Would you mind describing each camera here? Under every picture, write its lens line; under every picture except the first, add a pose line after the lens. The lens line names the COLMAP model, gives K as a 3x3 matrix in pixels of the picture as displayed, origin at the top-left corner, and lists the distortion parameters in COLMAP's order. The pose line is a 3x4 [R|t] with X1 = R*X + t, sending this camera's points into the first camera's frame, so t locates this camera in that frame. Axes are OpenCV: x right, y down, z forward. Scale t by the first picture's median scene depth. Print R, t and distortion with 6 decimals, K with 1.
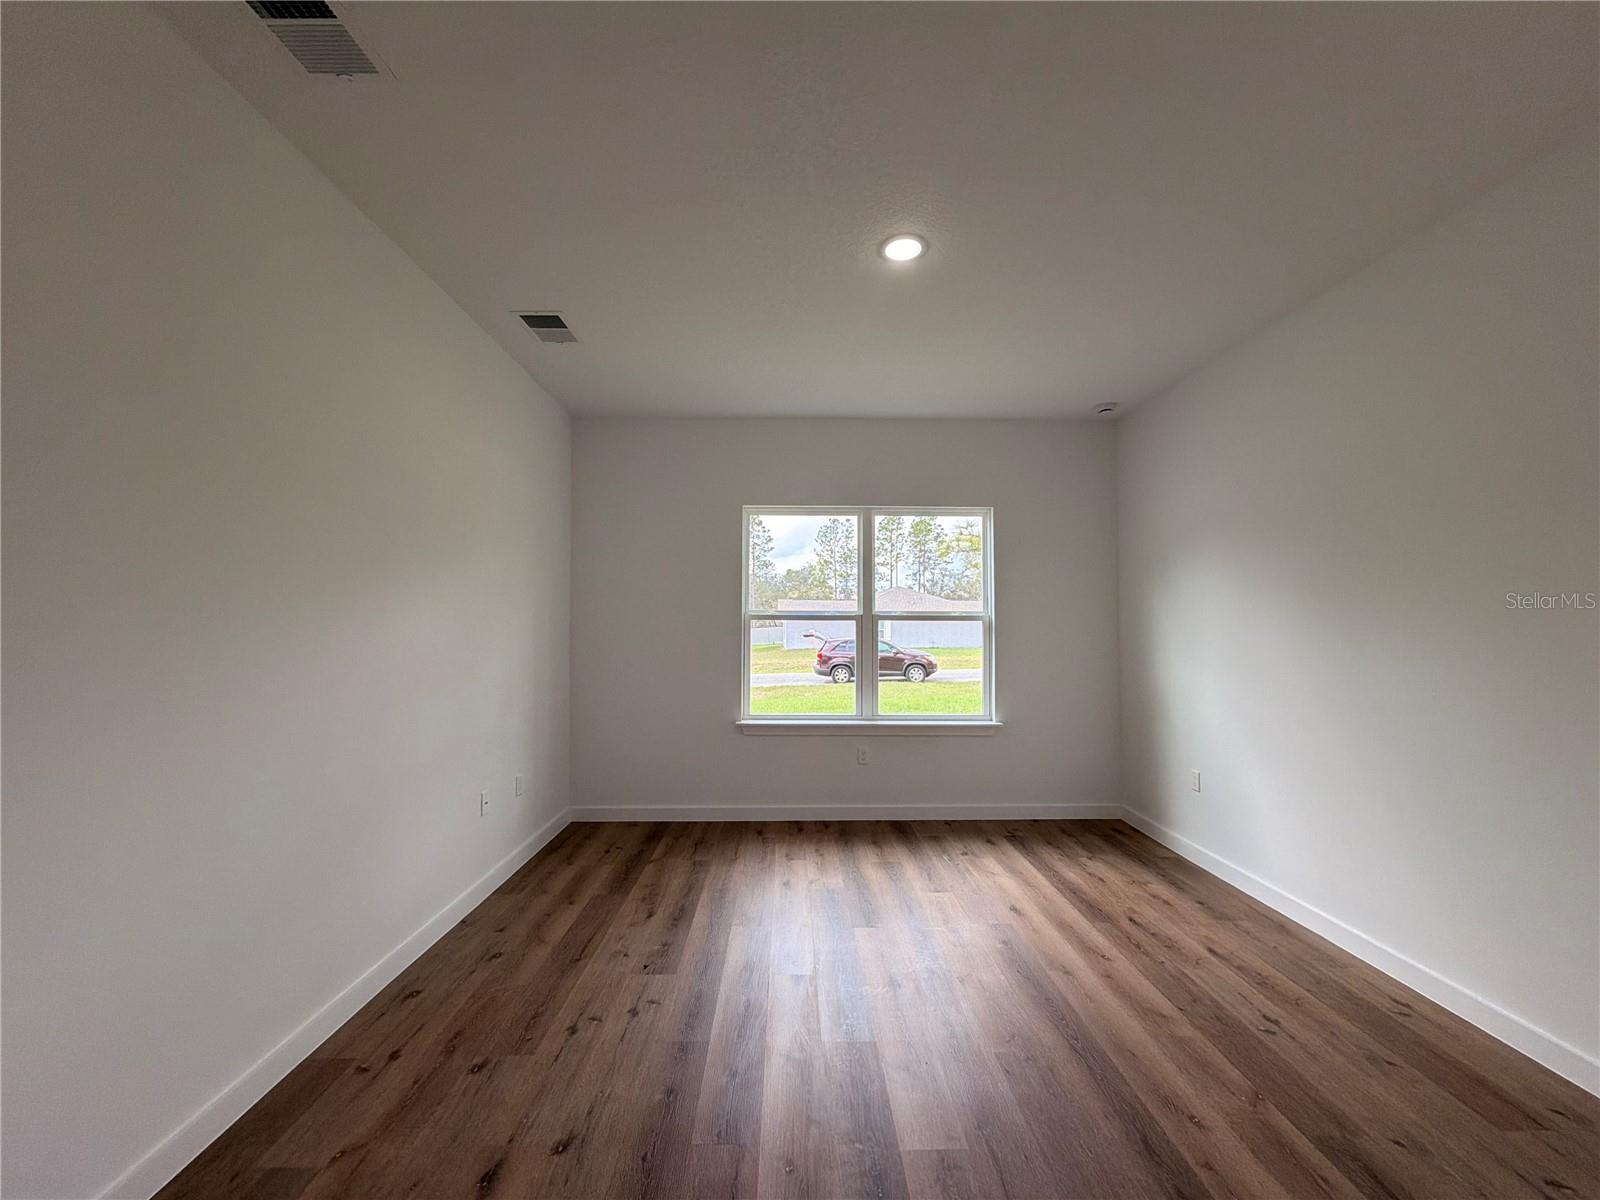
lens RADIAL K [[641.1, 0, 801.9], [0, 641.1, 594.5], [0, 0, 1]] dist [-0.000624, 0.001751]
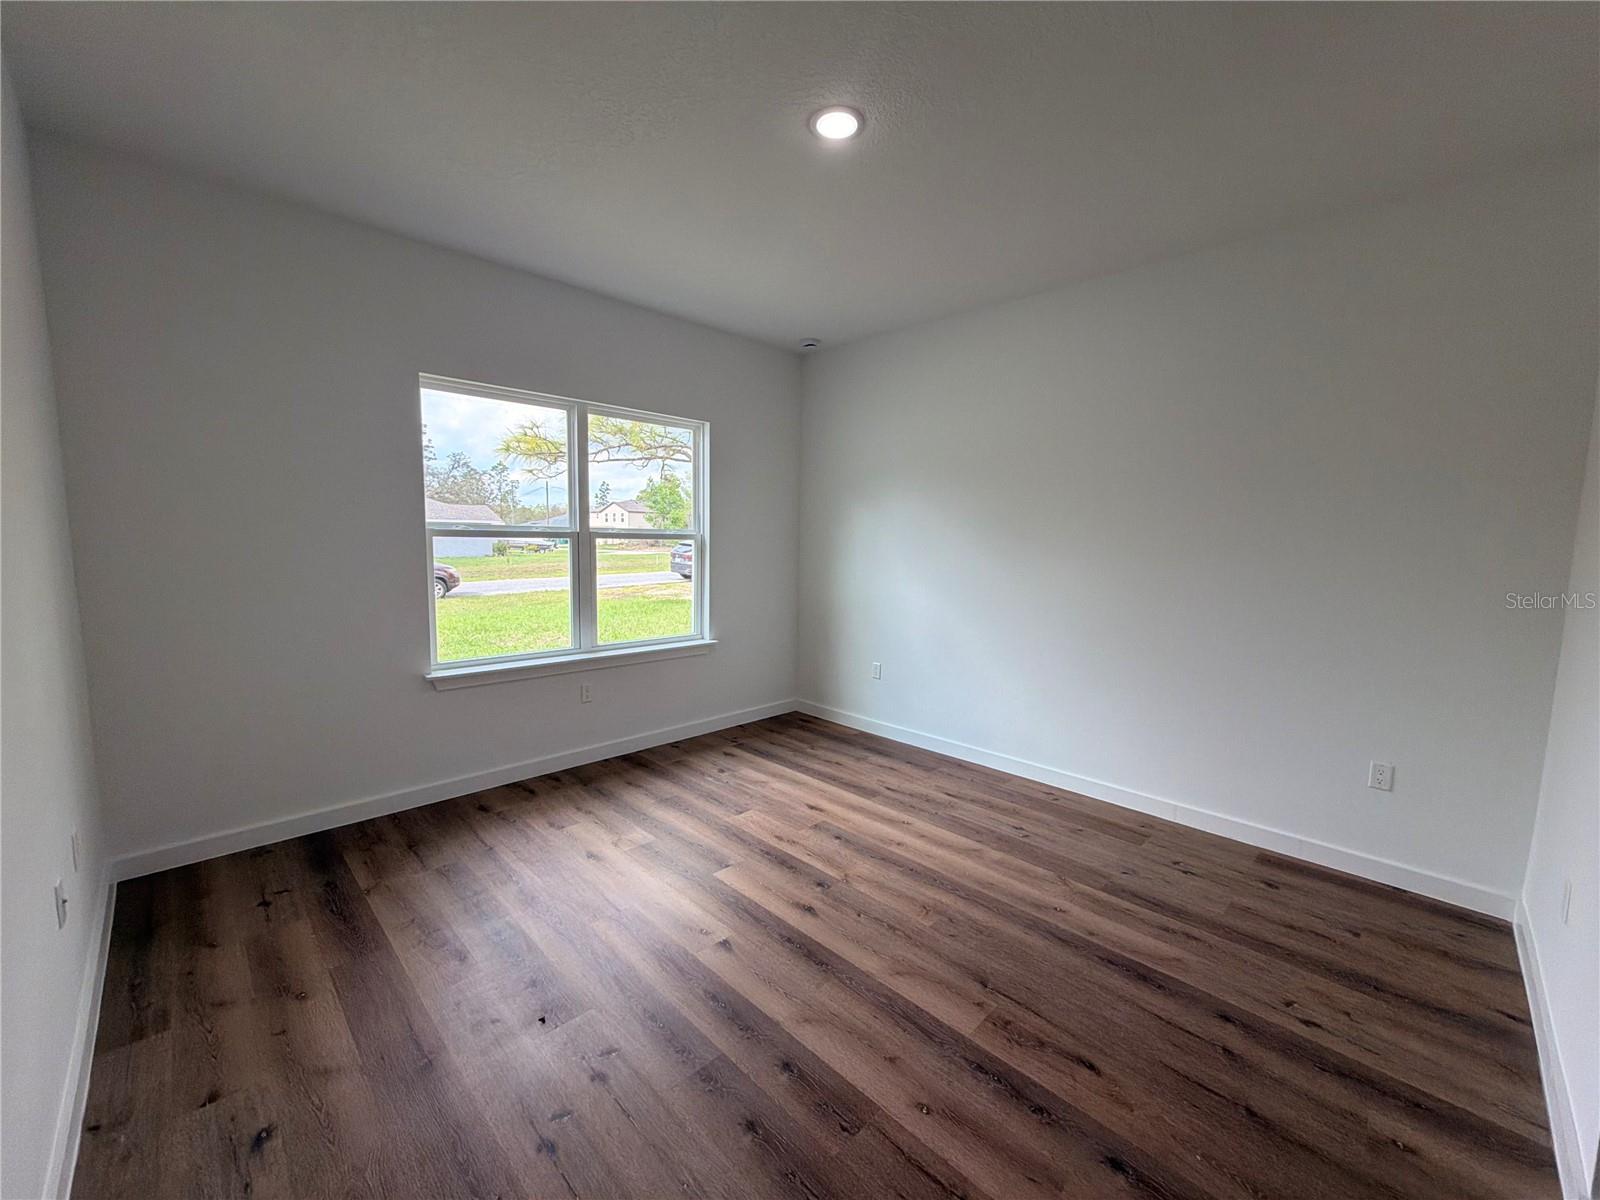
lens RADIAL K [[641.1, 0, 802.1], [0, 641.1, 591.9], [0, 0, 1]] dist [-0.000624, 0.001751]
pose [[0.724464, -0.050273, 0.687476, -0.313305], [-0.046749, 0.991457, 0.121767, -0.007649], [-0.687725, -0.120355, 0.715925, 0.198999]]
